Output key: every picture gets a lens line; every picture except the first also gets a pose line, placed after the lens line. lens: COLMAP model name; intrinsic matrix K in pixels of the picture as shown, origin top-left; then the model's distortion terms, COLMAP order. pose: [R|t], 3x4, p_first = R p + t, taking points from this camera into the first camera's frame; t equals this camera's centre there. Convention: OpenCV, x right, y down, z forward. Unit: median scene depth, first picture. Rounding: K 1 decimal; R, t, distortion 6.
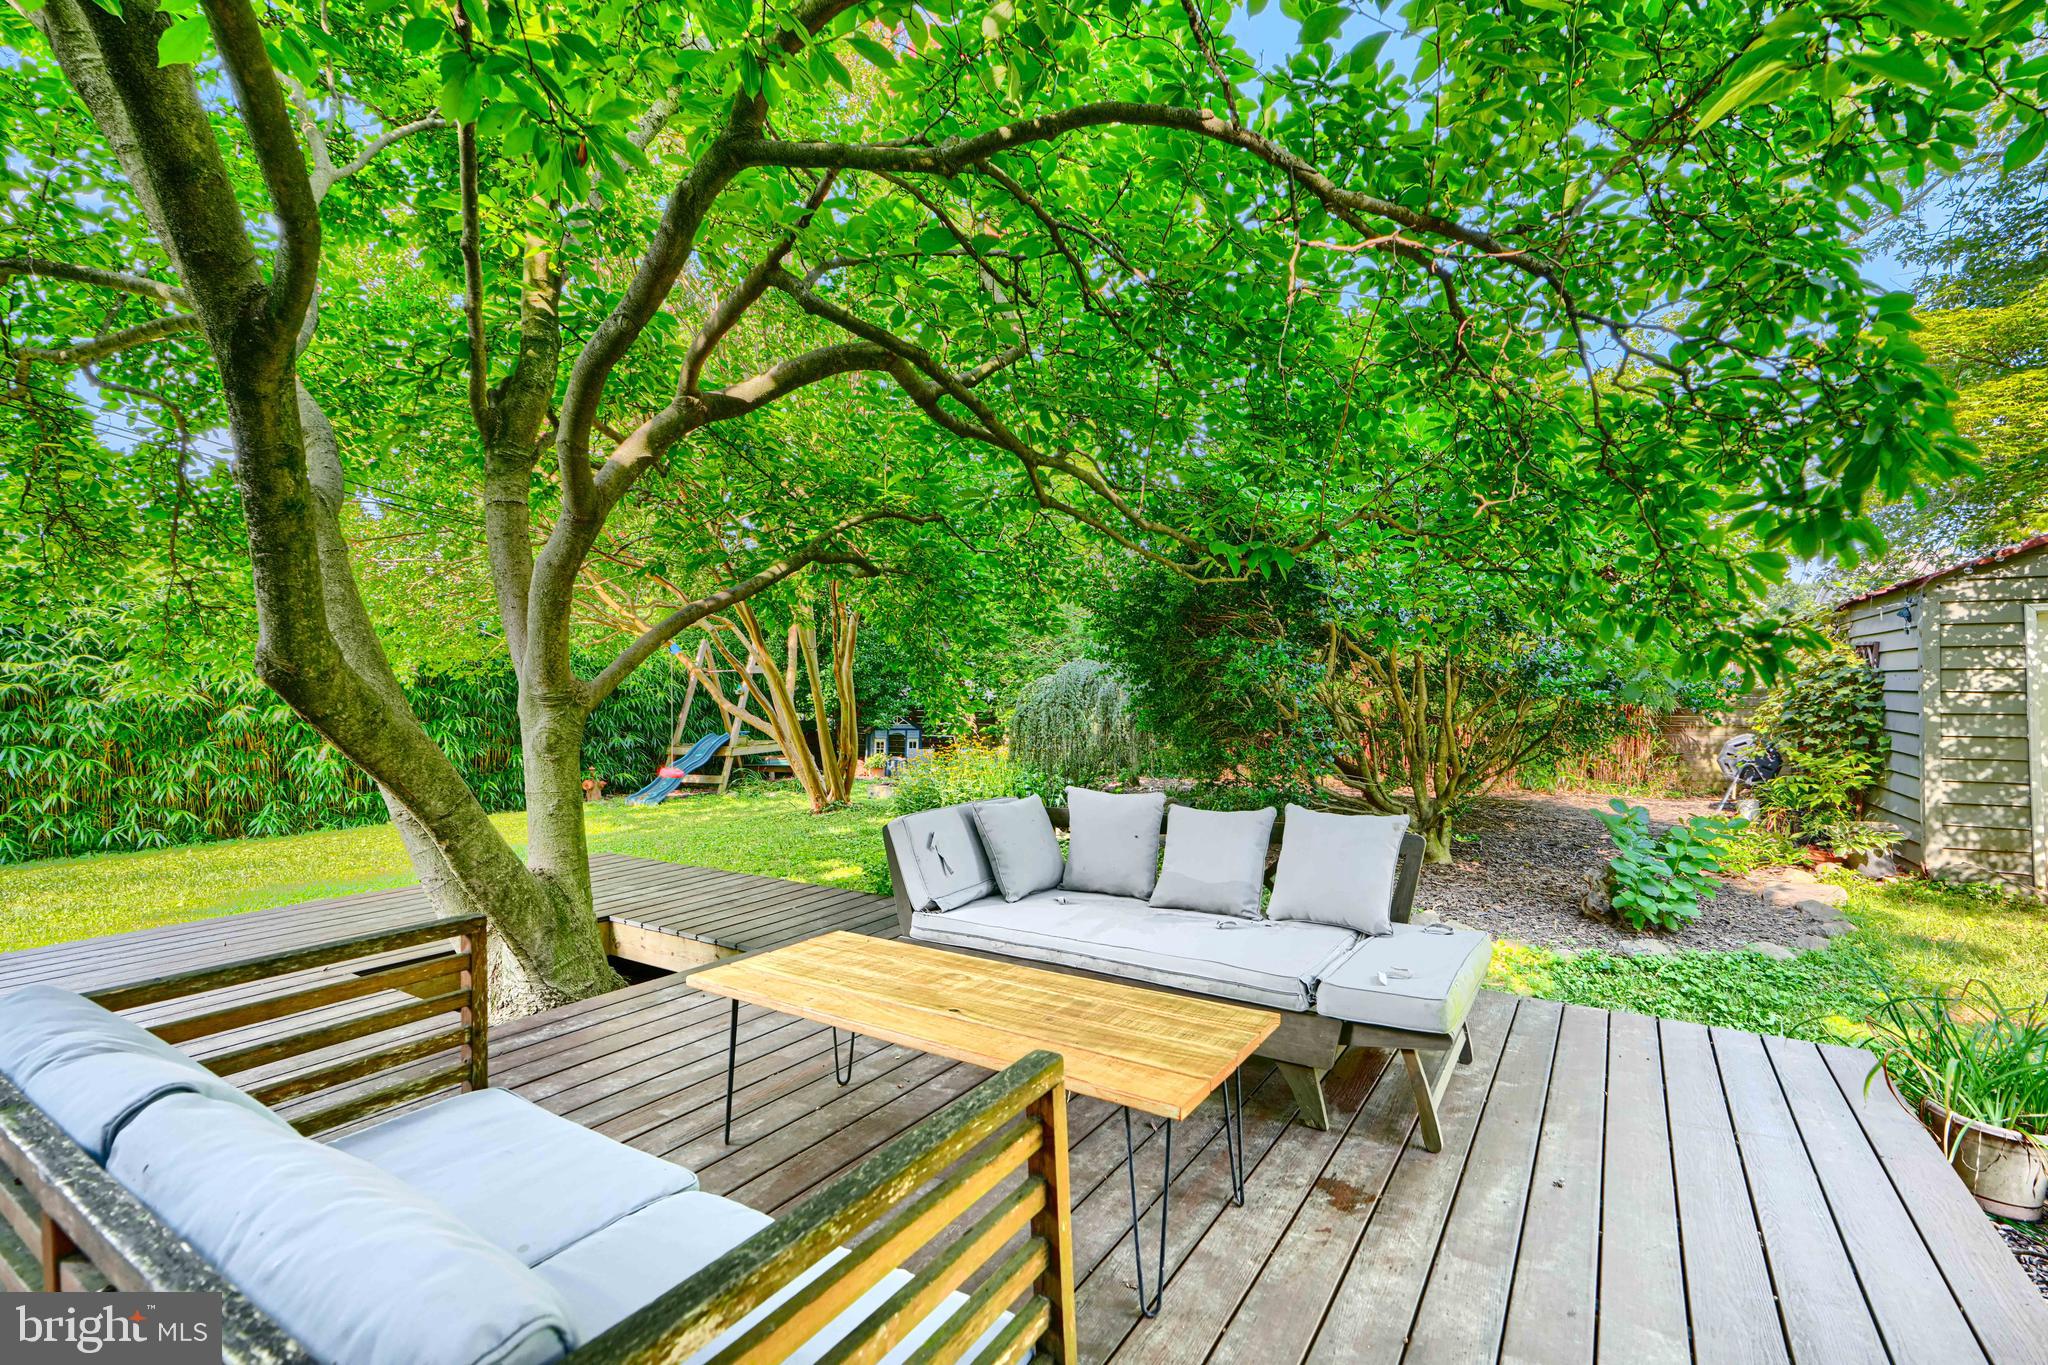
lens RADIAL K [[907.3, 0, 1024.6], [0, 907.3, 643.2], [0, 0, 1]] dist [-0.001146, -0.000339]
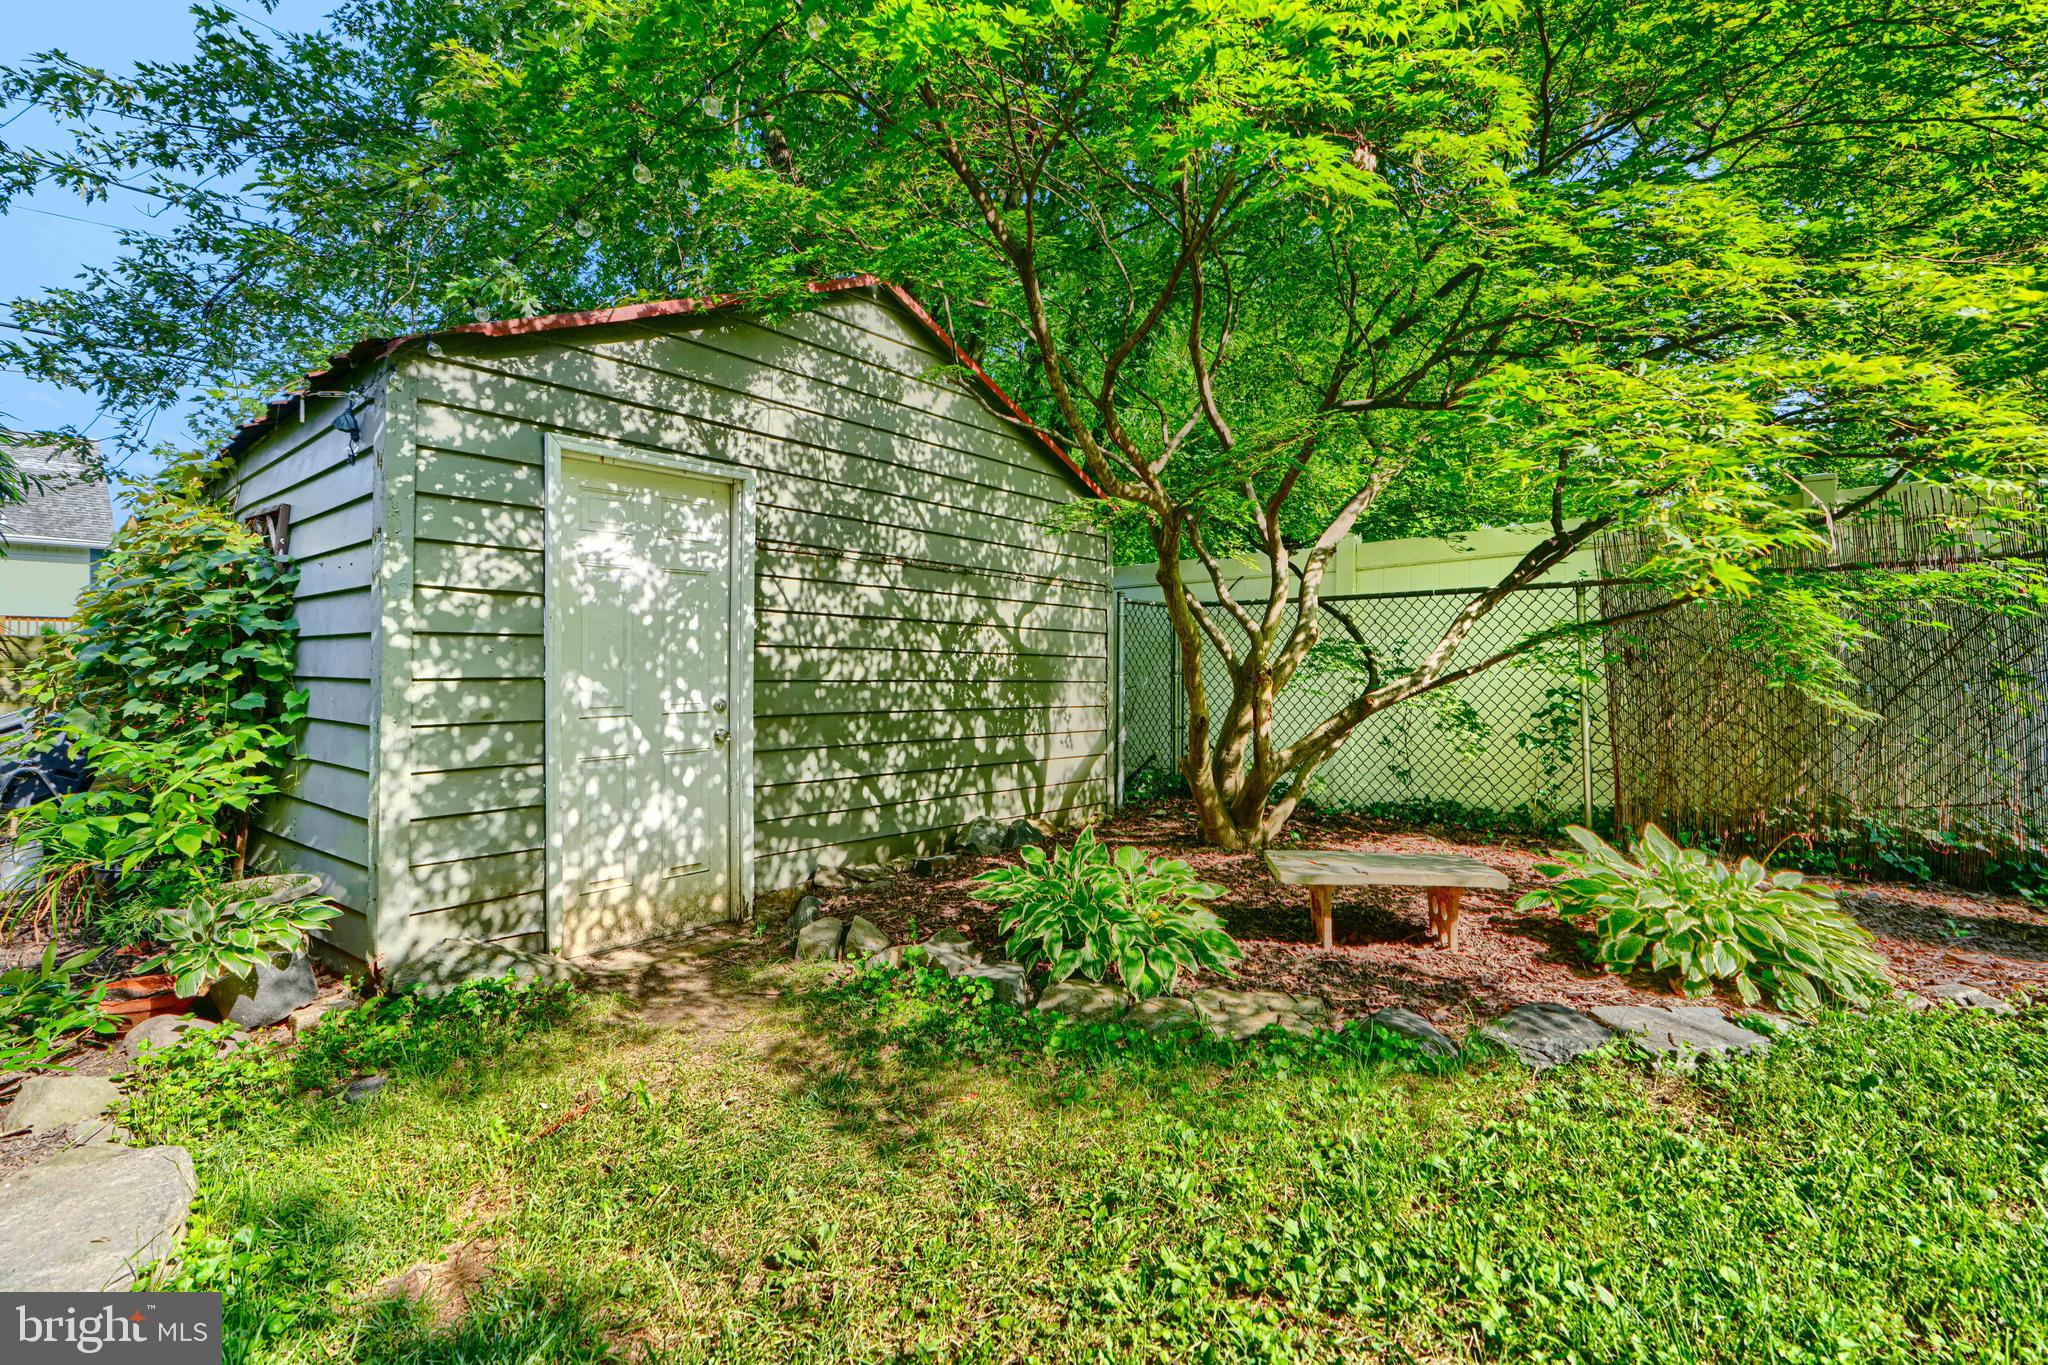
lens RADIAL K [[949.2, 0, 1024.0], [0, 949.2, 682.5], [0, 0, 1]] dist [-0.003481, -0.000872]
pose [[0.140413, -0.006605, 0.990071, 0.562314], [-0.040167, 0.999117, 0.012362, 0.085660], [-0.989278, -0.041504, 0.140024, 0.608920]]
